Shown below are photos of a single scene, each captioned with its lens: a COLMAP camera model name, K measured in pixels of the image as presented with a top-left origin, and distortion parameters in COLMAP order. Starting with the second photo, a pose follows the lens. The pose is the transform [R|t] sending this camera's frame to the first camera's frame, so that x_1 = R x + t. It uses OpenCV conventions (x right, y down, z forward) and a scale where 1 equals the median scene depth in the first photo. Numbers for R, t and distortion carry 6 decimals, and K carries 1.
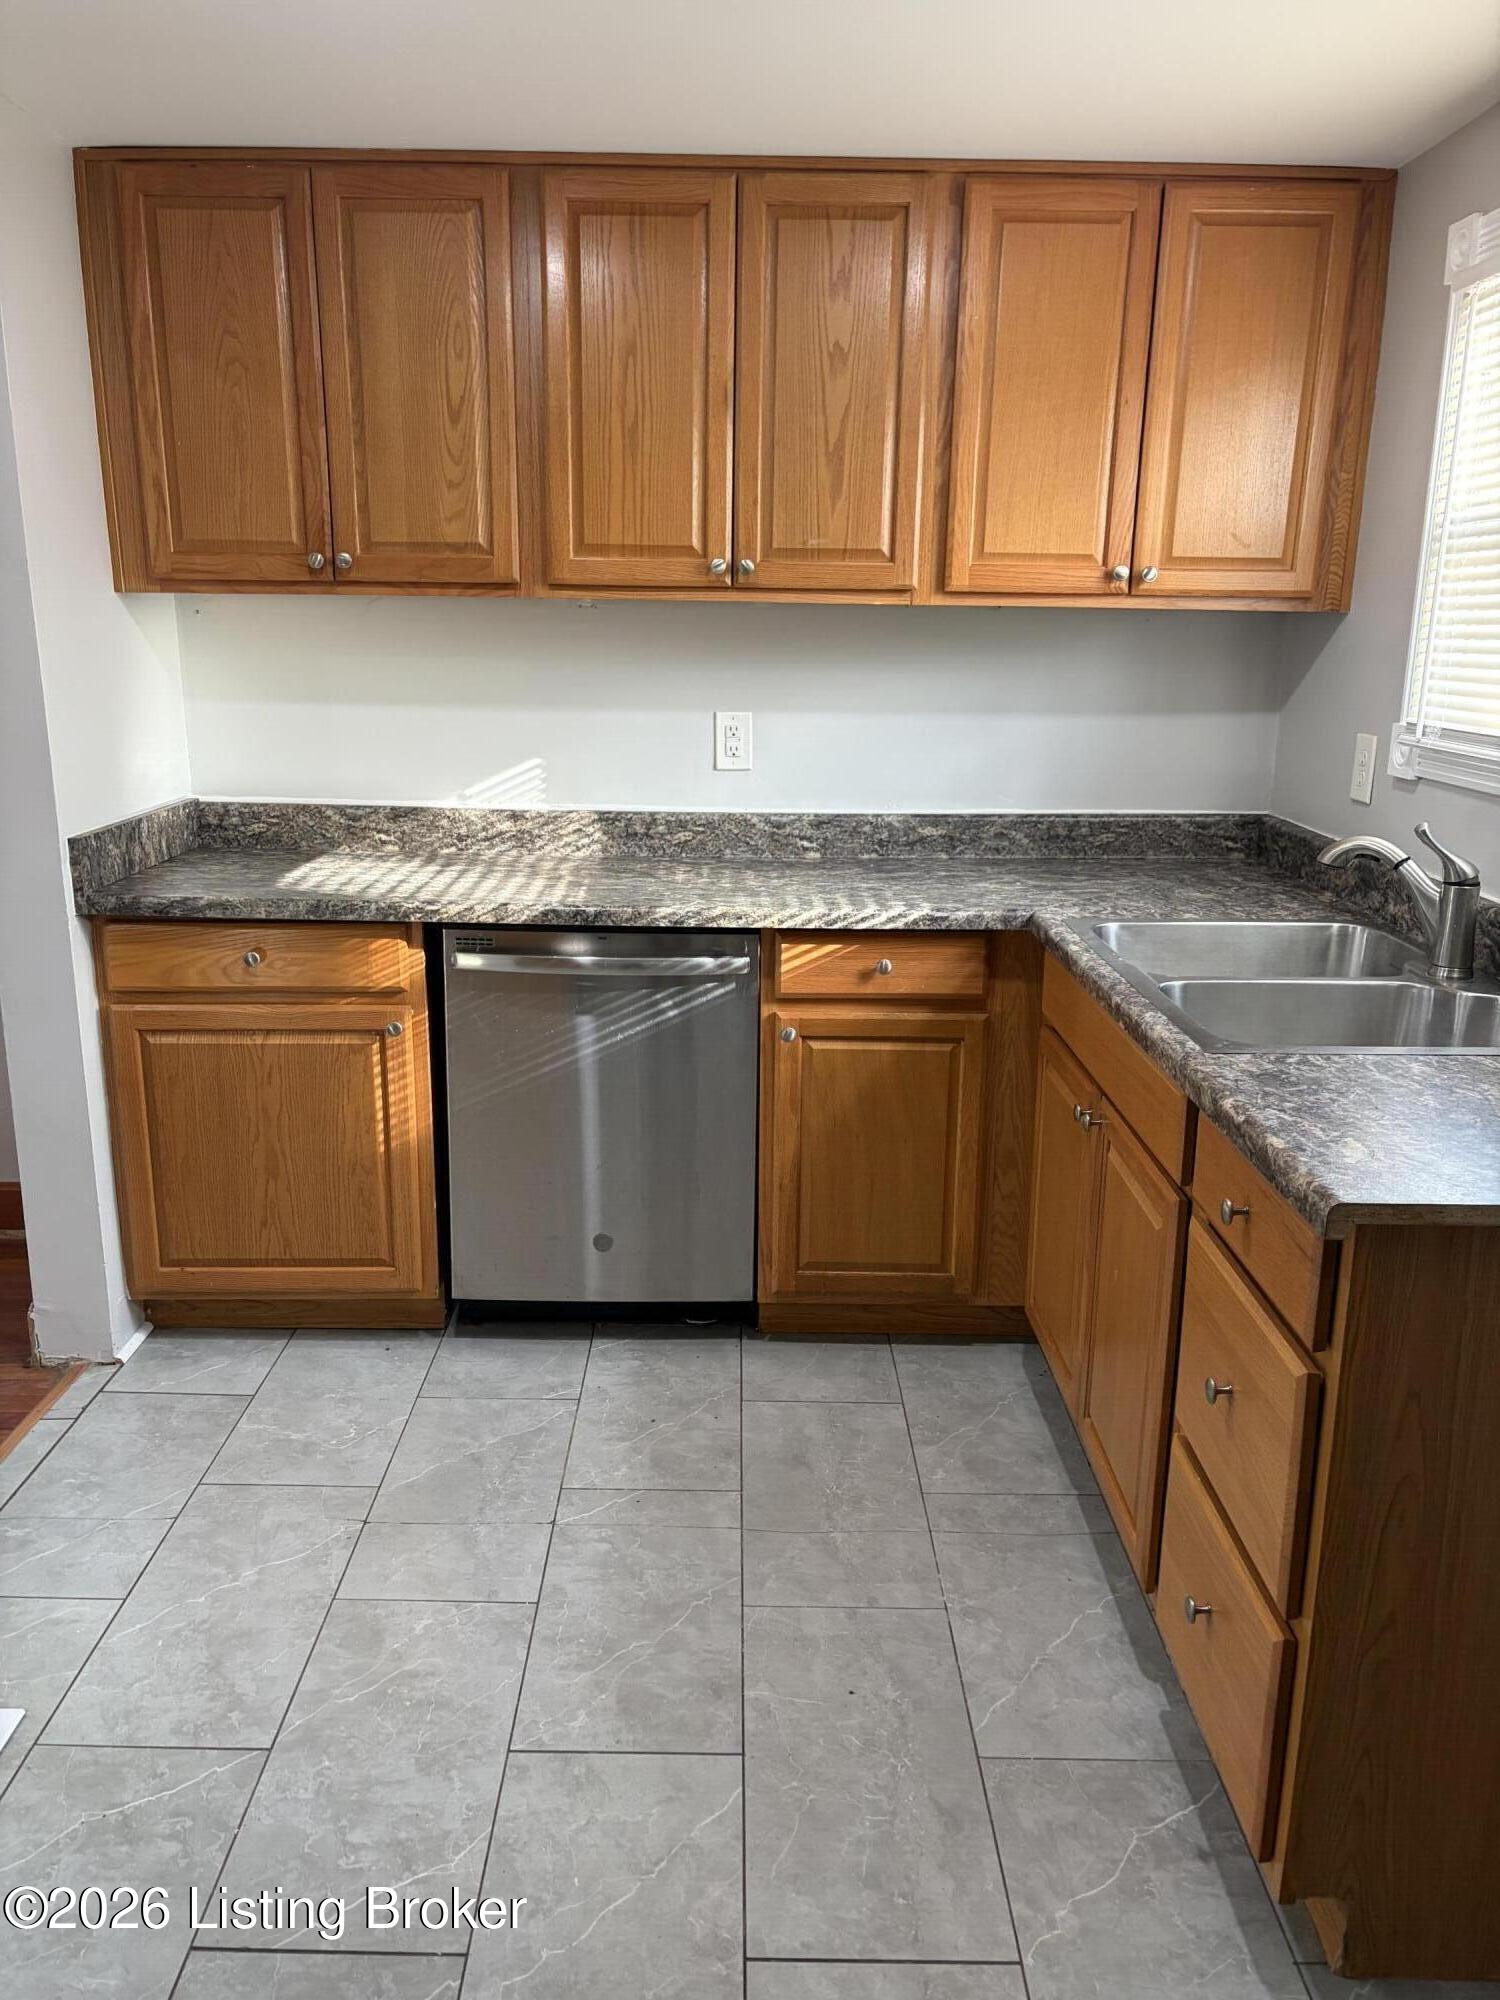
lens RADIAL K [[1532.4, 0, 720.1], [0, 1532.4, 998.5], [0, 0, 1]] dist [0.063925, -0.067140]
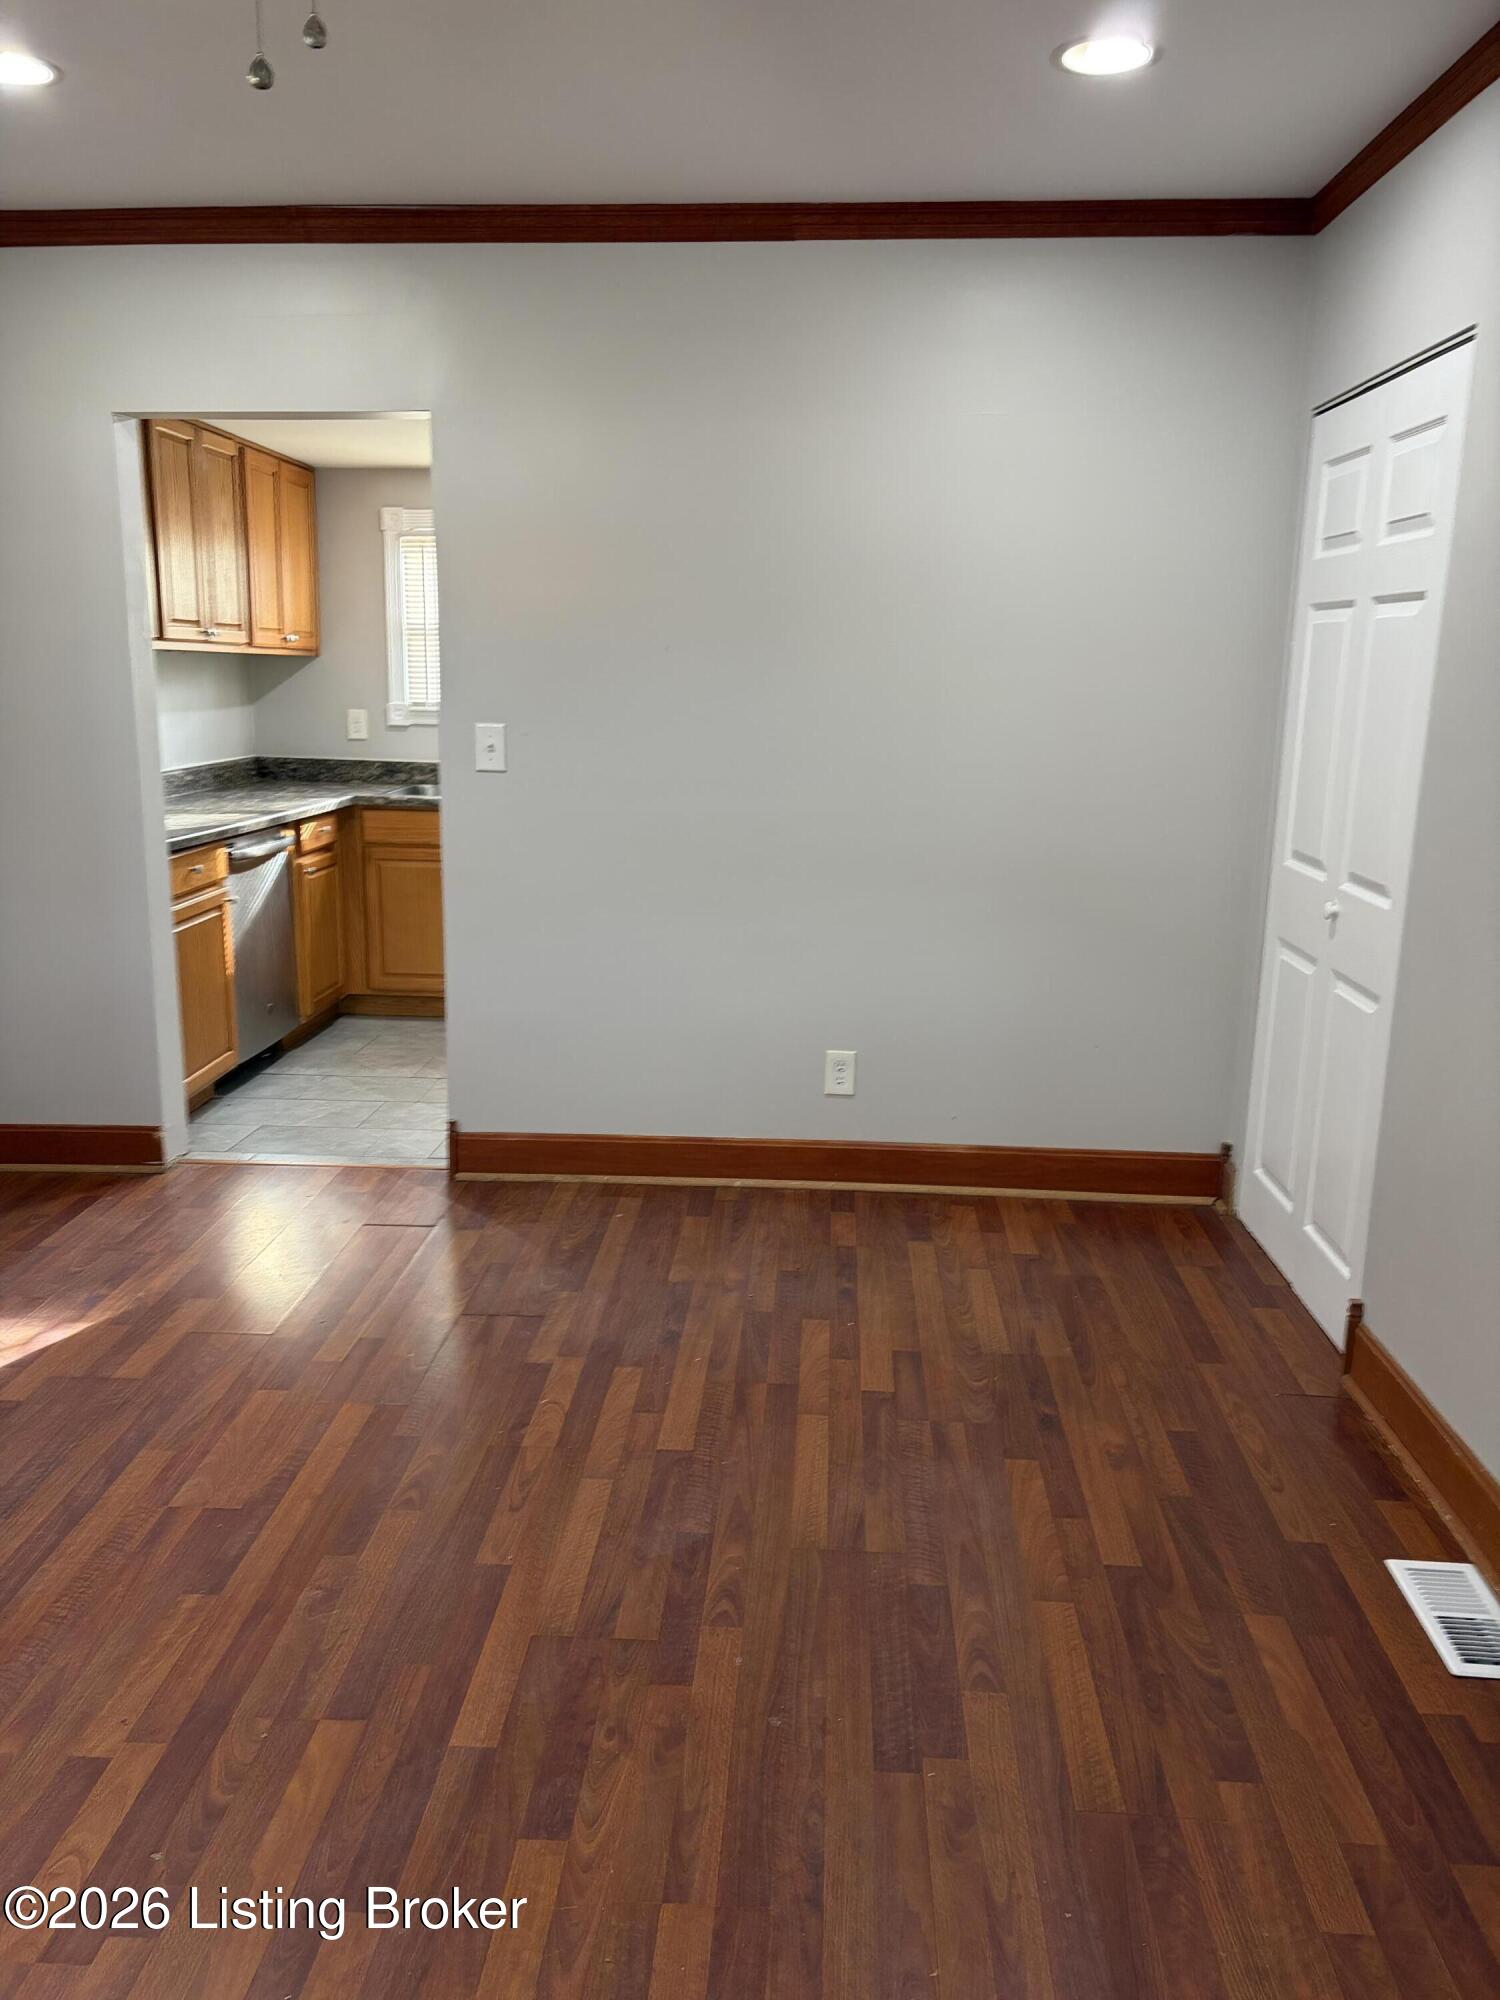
lens RADIAL K [[1532.4, 0, 736.5], [0, 1532.4, 994.6], [0, 0, 1]] dist [0.063925, -0.067140]
pose [[0.059718, -0.212818, 0.975265, -1.882770], [0.234749, 0.952602, 0.193499, -0.079121], [-0.970220, 0.217387, 0.106846, 0.298141]]
